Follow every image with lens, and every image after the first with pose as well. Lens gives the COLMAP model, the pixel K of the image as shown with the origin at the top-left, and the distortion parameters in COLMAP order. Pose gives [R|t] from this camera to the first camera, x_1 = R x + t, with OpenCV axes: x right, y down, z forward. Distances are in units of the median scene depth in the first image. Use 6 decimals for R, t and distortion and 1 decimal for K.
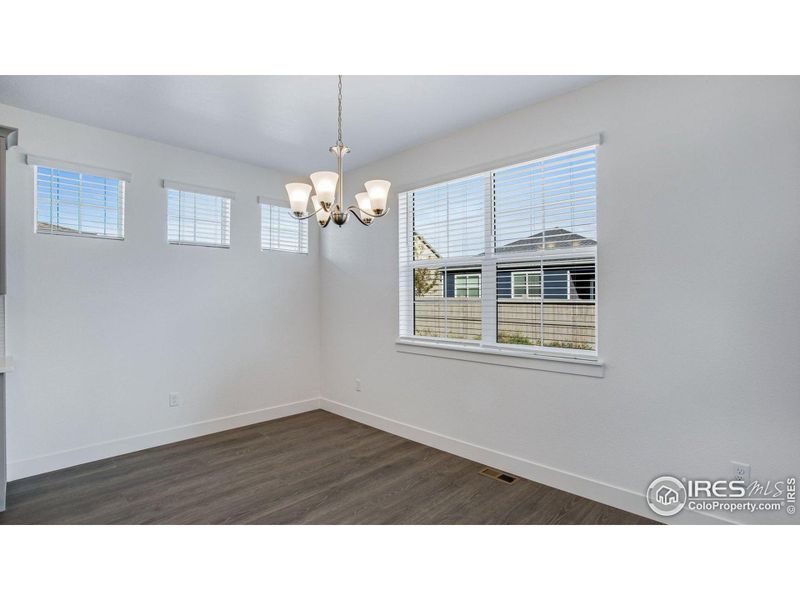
lens RADIAL K [[410.5, 0, 398.0], [0, 410.5, 298.8], [0, 0, 1]] dist [-0.057471, 0.000414]
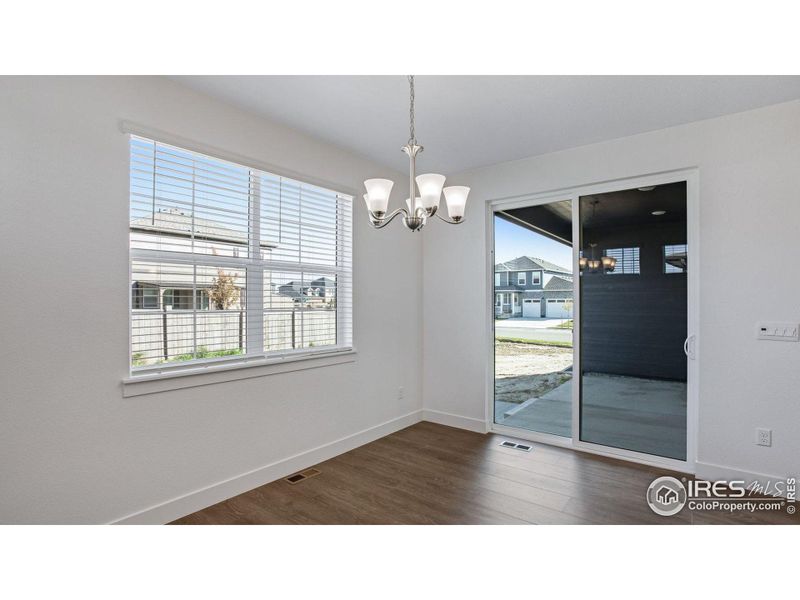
lens RADIAL K [[410.5, 0, 398.0], [0, 410.5, 298.8], [0, 0, 1]] dist [-0.057471, 0.000414]
pose [[-0.160689, 0.019579, 0.986811, -0.842994], [0.009273, 0.999789, -0.018327, 0.001069], [-0.986962, 0.006206, -0.160837, 0.935459]]
